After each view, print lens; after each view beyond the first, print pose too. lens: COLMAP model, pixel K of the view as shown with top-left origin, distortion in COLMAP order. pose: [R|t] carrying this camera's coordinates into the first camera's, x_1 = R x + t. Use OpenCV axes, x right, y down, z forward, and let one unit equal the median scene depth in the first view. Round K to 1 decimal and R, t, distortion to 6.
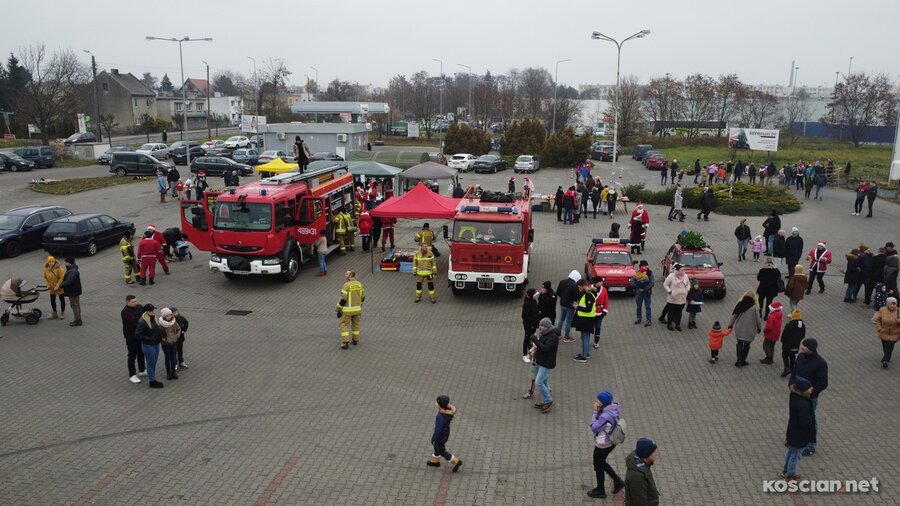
lens RADIAL K [[674.2, 0, 457.3], [0, 674.2, 254.6], [0, 0, 1]] dist [-0.002004, -0.003859]
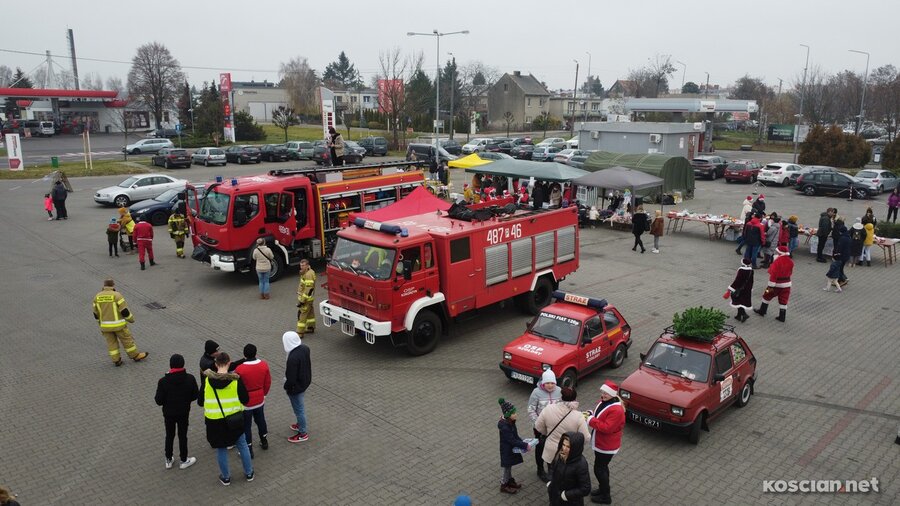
lens RADIAL K [[674.2, 0, 457.3], [0, 674.2, 254.6], [0, 0, 1]] dist [-0.002004, -0.003859]
pose [[0.793878, 0.131507, -0.593687, 0.209381], [-0.133919, 0.990174, 0.040256, -0.029595], [0.593148, 0.047548, 0.803689, 0.181995]]
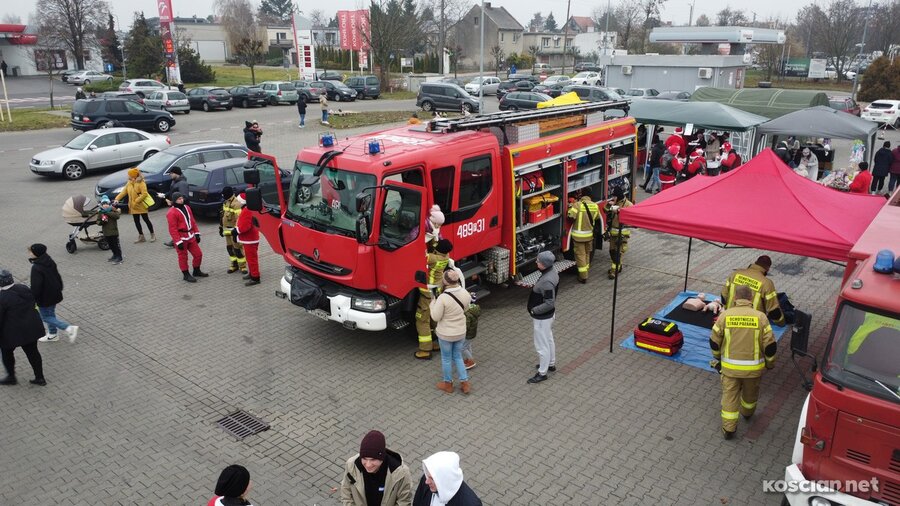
lens RADIAL K [[674.2, 0, 457.3], [0, 674.2, 254.6], [0, 0, 1]] dist [-0.002004, -0.003859]
pose [[0.852749, 0.149367, -0.500508, -0.001103], [-0.109321, 0.988055, 0.108609, -0.031518], [0.510752, -0.037900, 0.858892, 0.260061]]
